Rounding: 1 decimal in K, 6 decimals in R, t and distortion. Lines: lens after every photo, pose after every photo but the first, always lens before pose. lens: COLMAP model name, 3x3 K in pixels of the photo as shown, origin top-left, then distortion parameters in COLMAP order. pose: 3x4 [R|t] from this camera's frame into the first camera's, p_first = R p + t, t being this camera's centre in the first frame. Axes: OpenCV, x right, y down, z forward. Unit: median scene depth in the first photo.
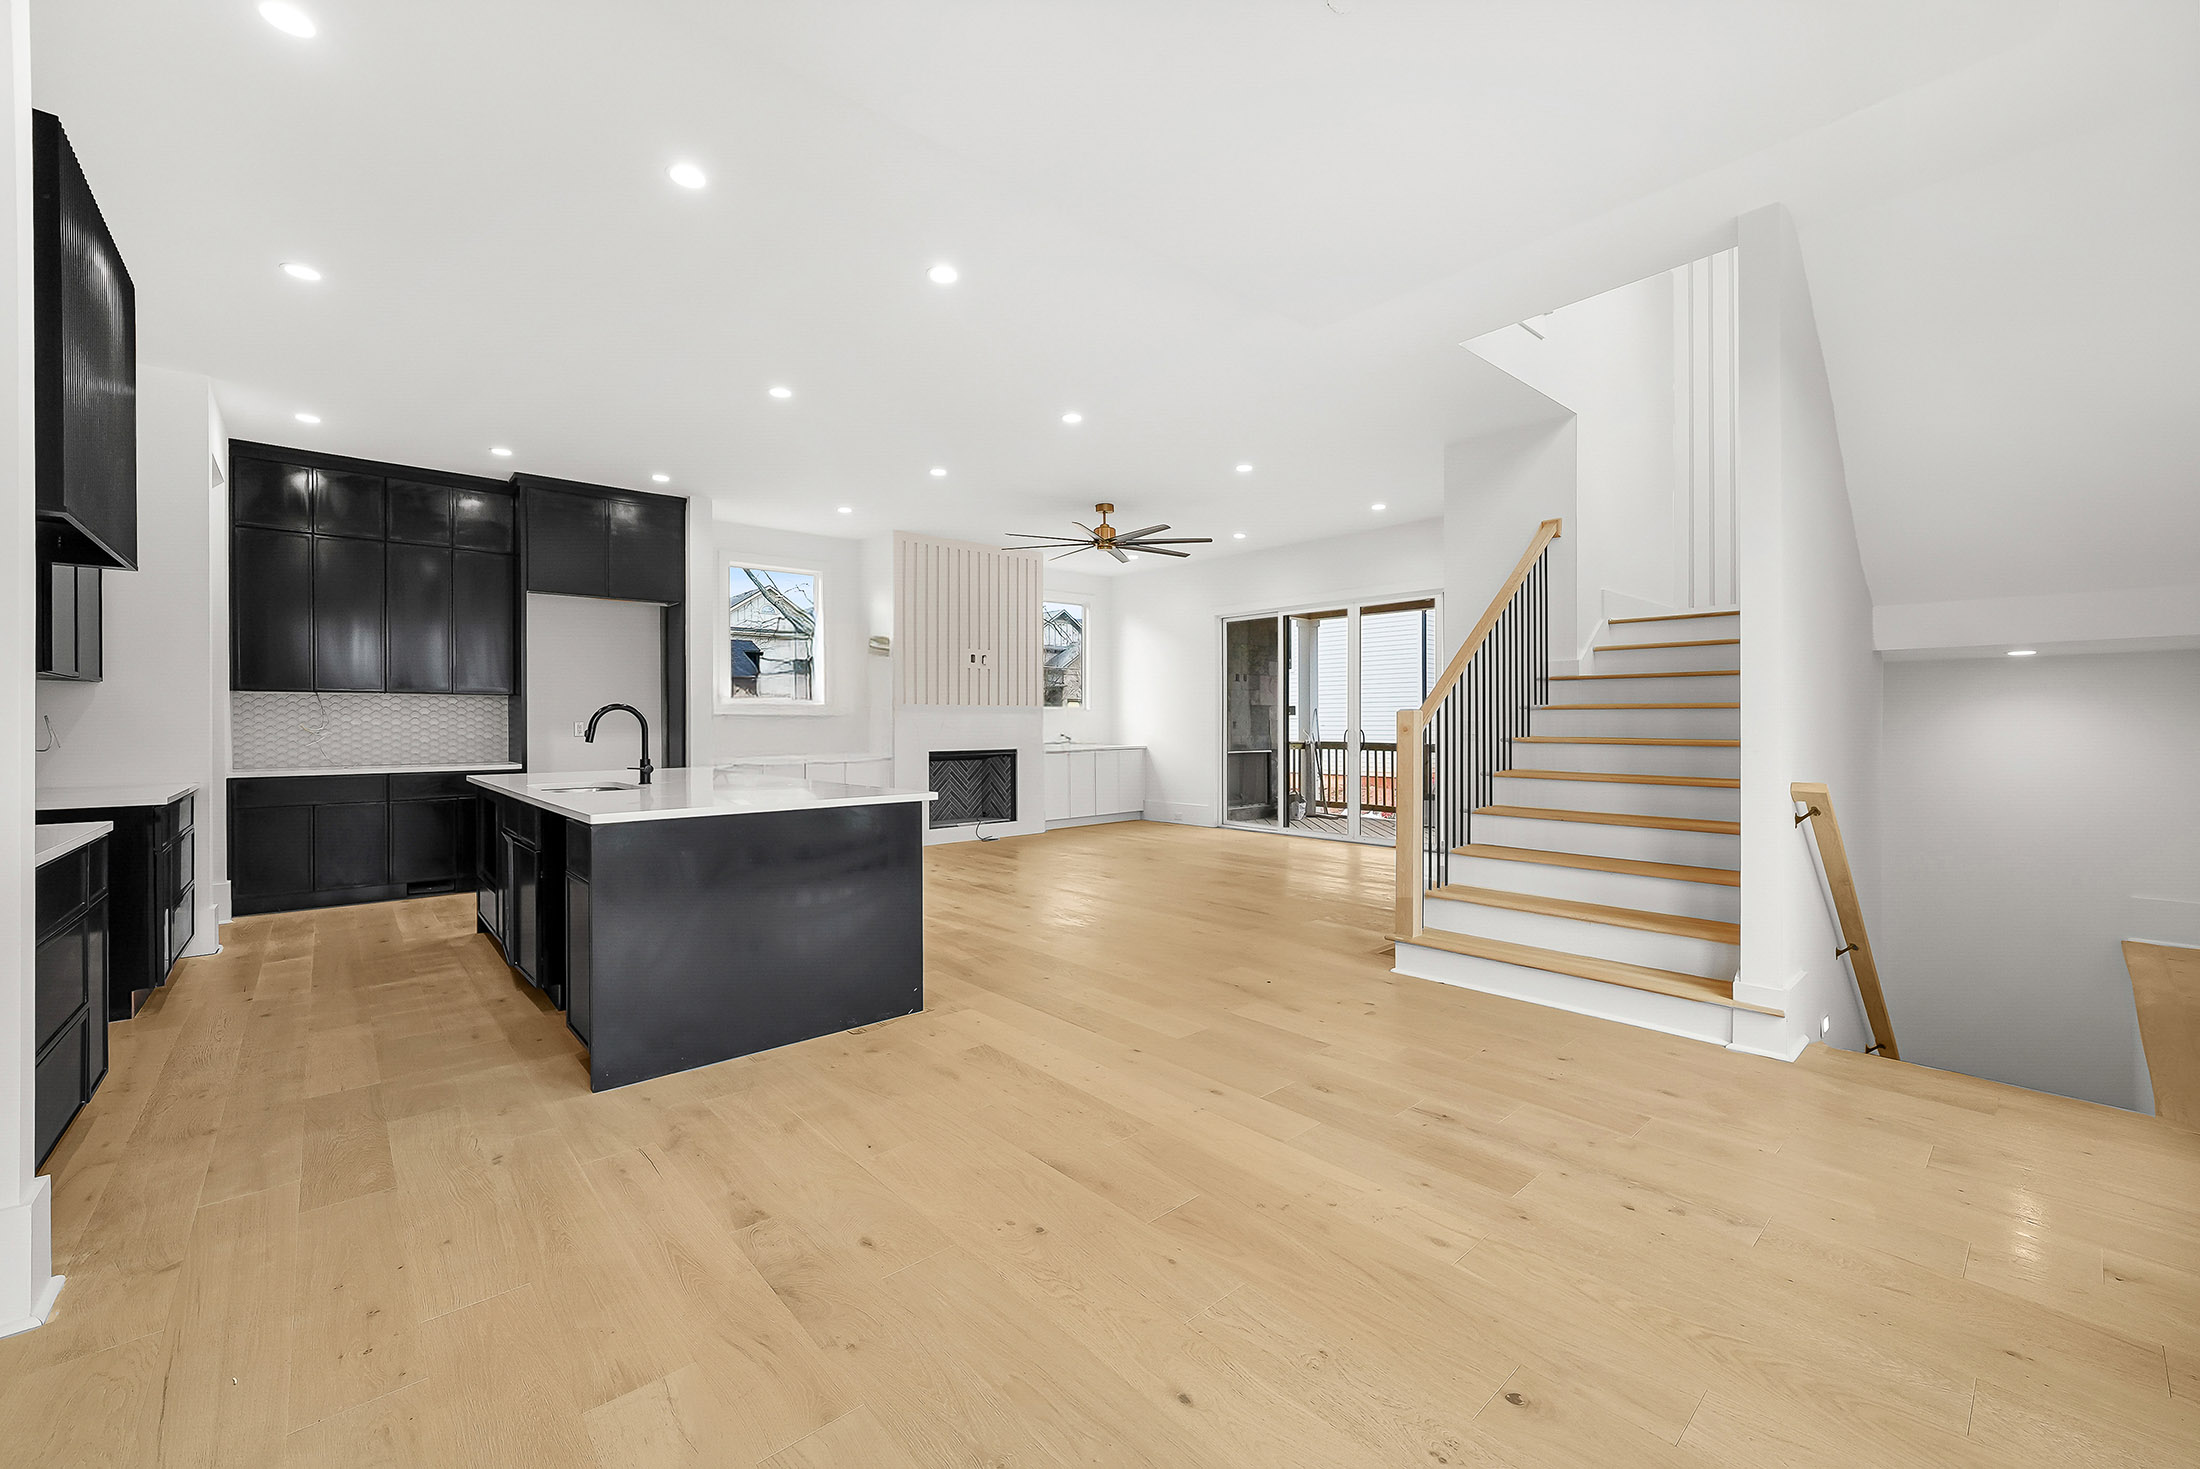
lens RADIAL K [[876.5, 0, 1098.3], [0, 876.5, 726.6], [0, 0, 1]] dist [-0.003844, 0.001409]
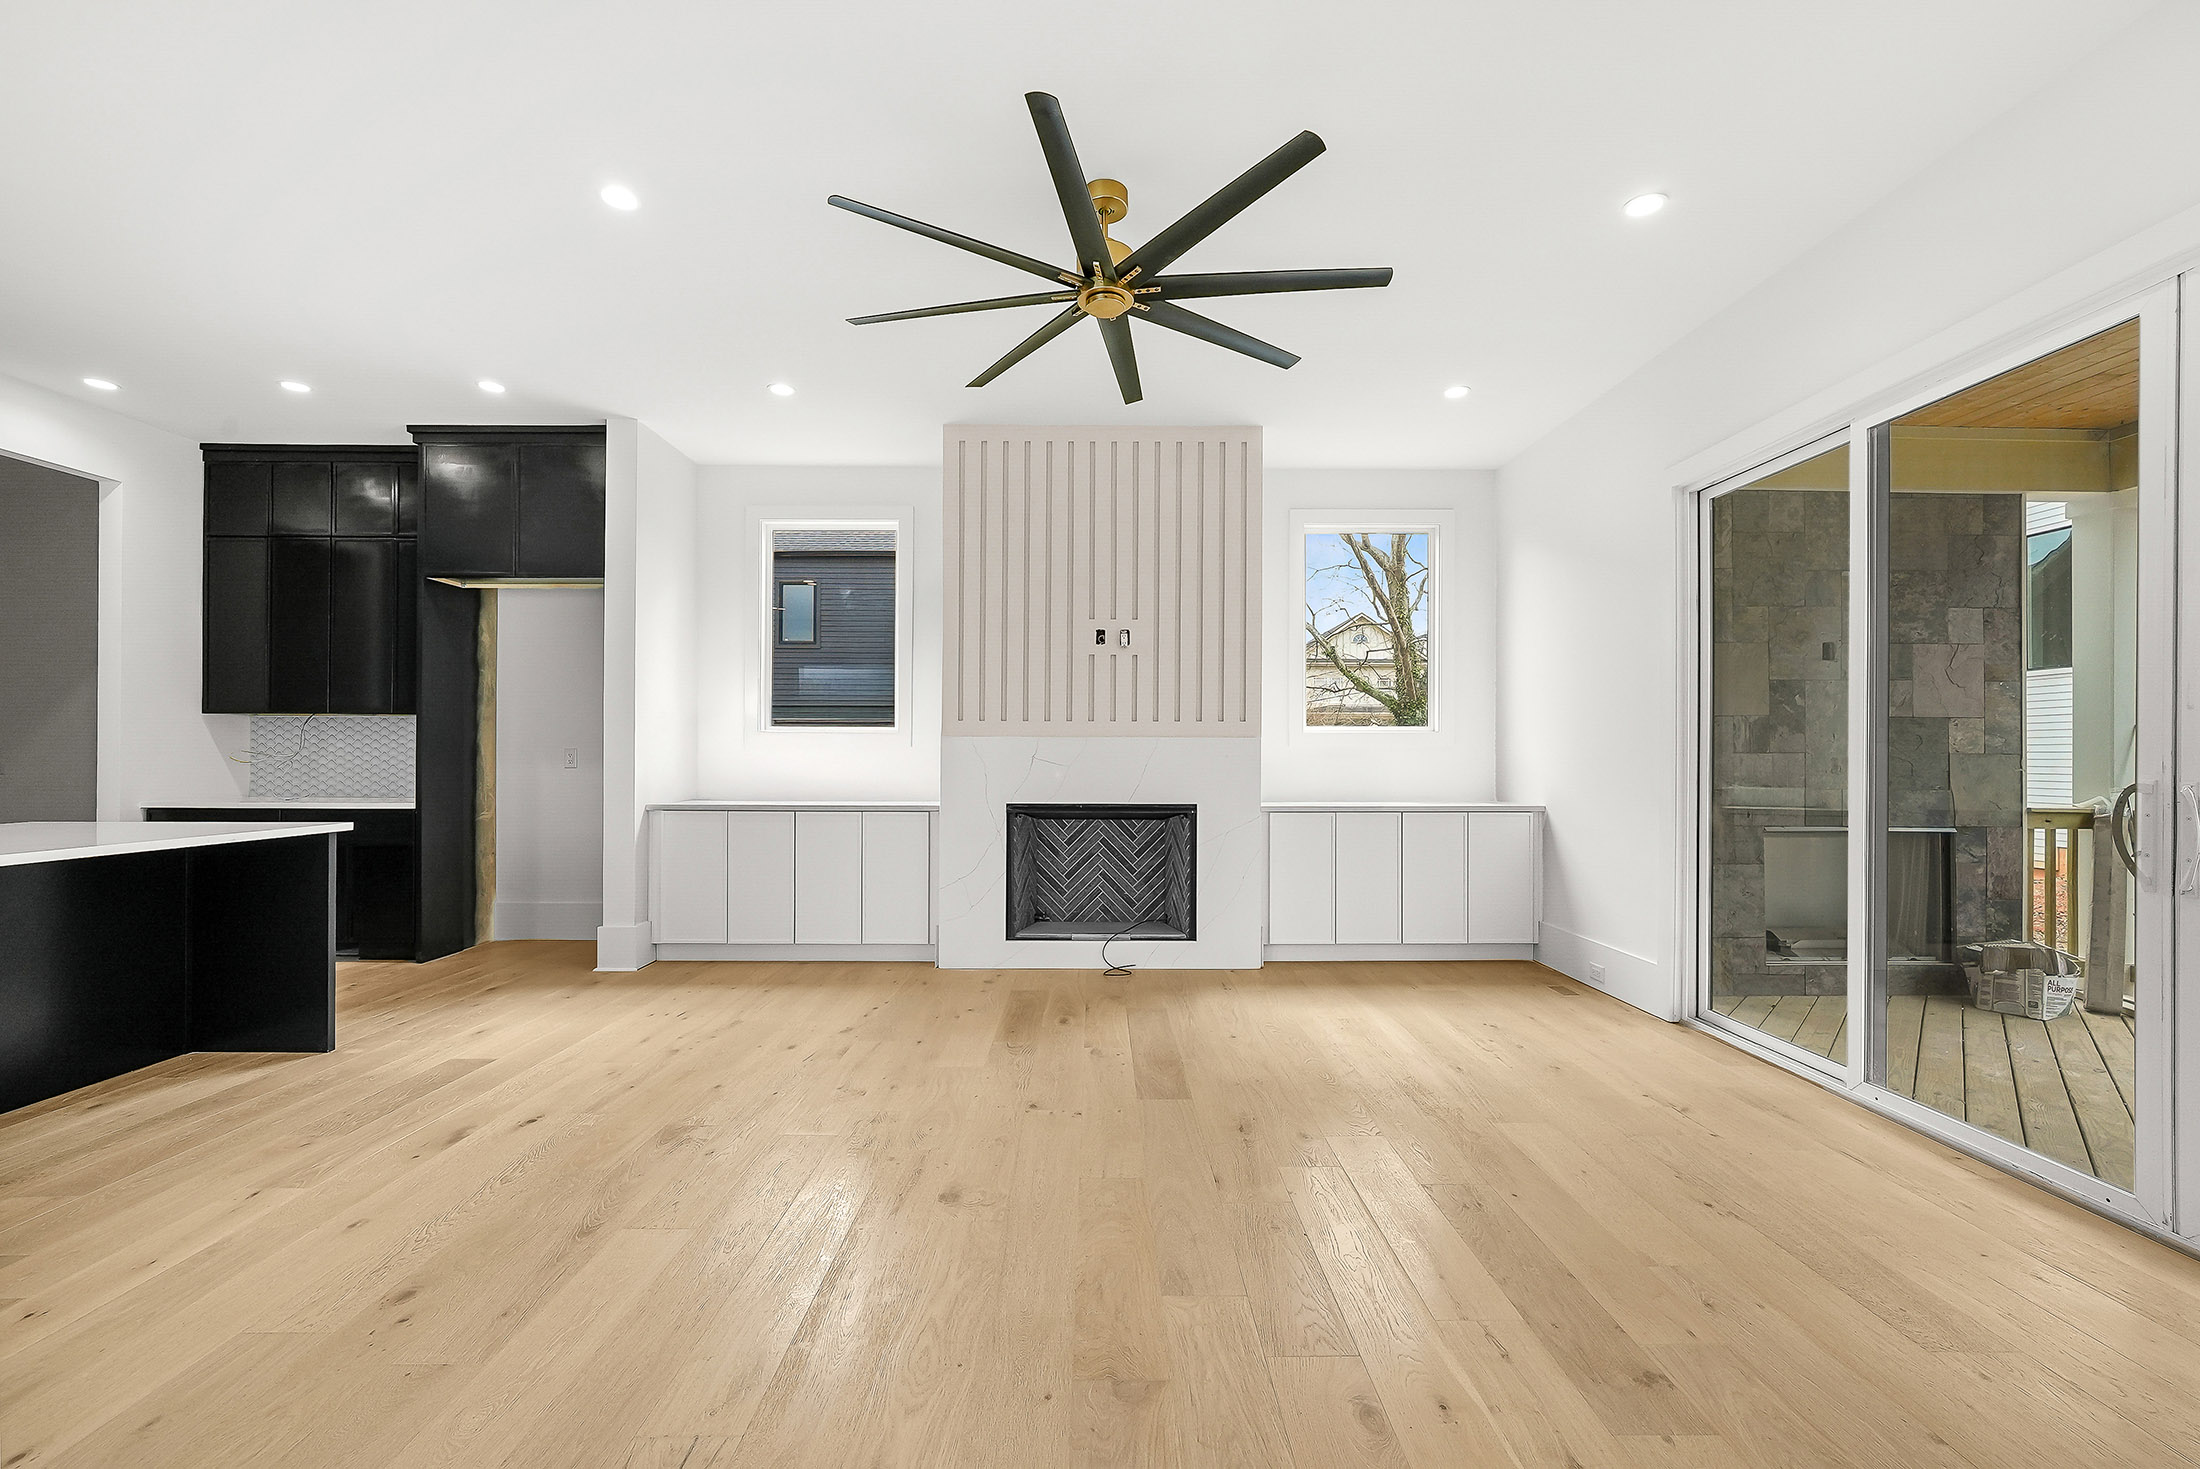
lens RADIAL K [[876.5, 0, 1104.2], [0, 876.5, 747.2], [0, 0, 1]] dist [-0.003844, 0.001409]
pose [[0.754541, 0.000766, -0.656252, 0.214003], [-0.009655, 0.999904, -0.009934, -0.002902], [0.656181, 0.013832, 0.754476, 0.574084]]
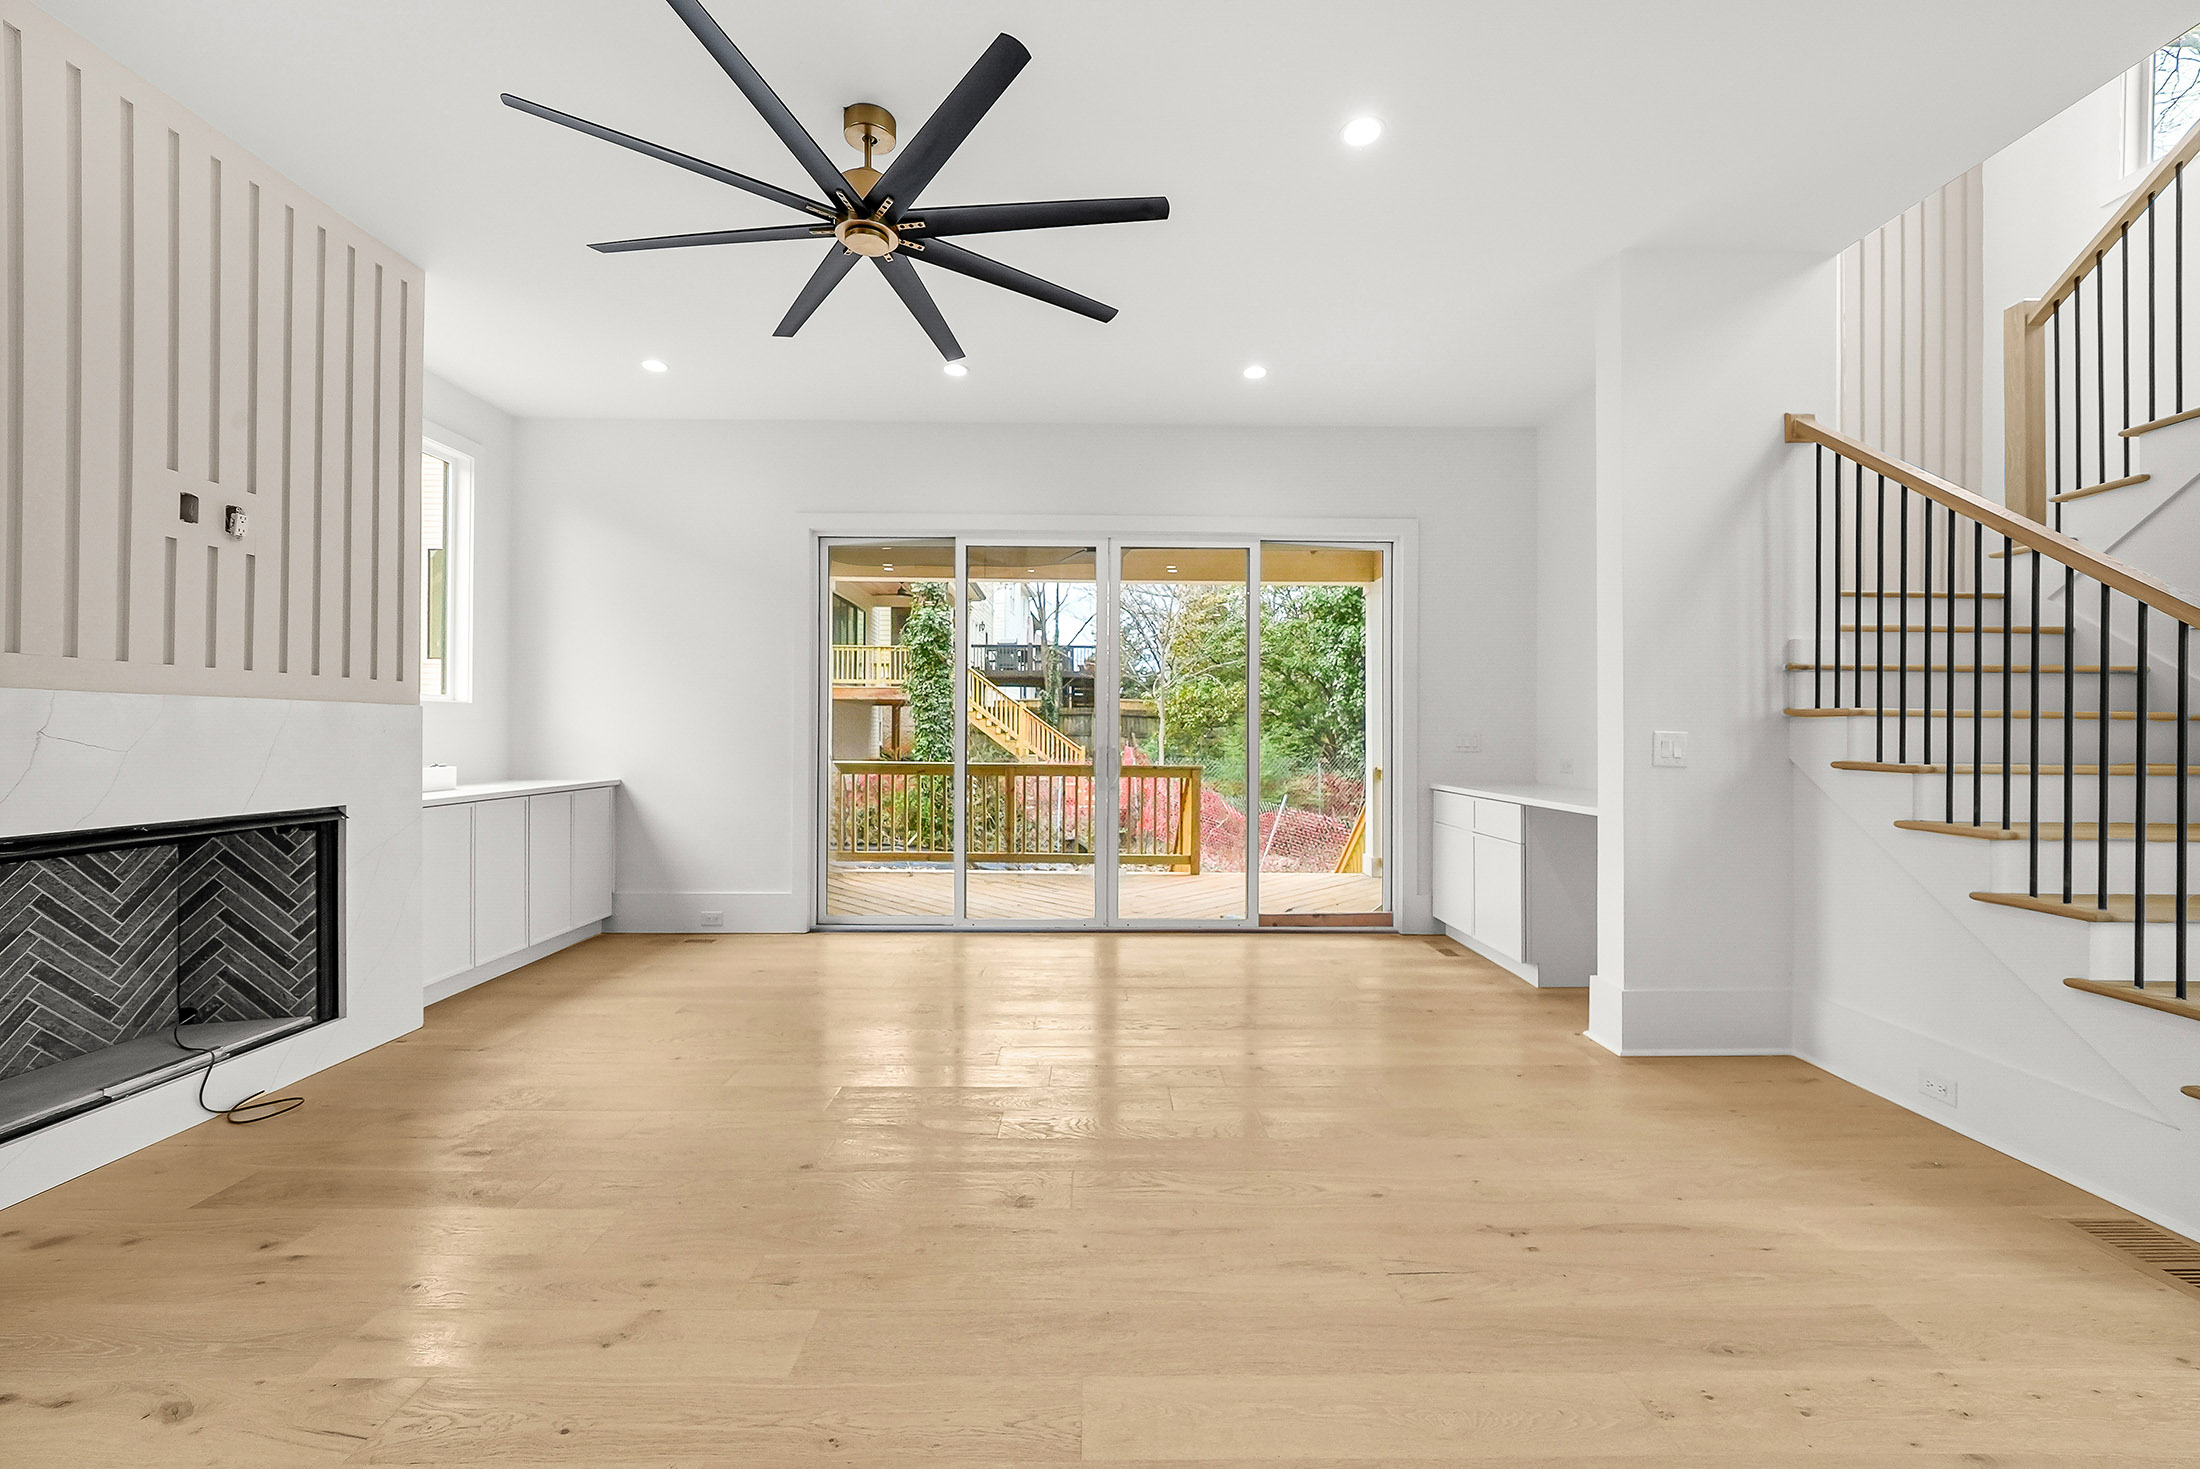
lens RADIAL K [[876.5, 0, 1099.5], [0, 876.5, 728.6], [0, 0, 1]] dist [-0.003844, 0.001409]
pose [[0.658534, 0.011209, 0.752468, -0.158051], [-0.001947, 0.999911, -0.013192, -0.000372], [-0.752549, 0.007222, 0.658497, 0.564217]]
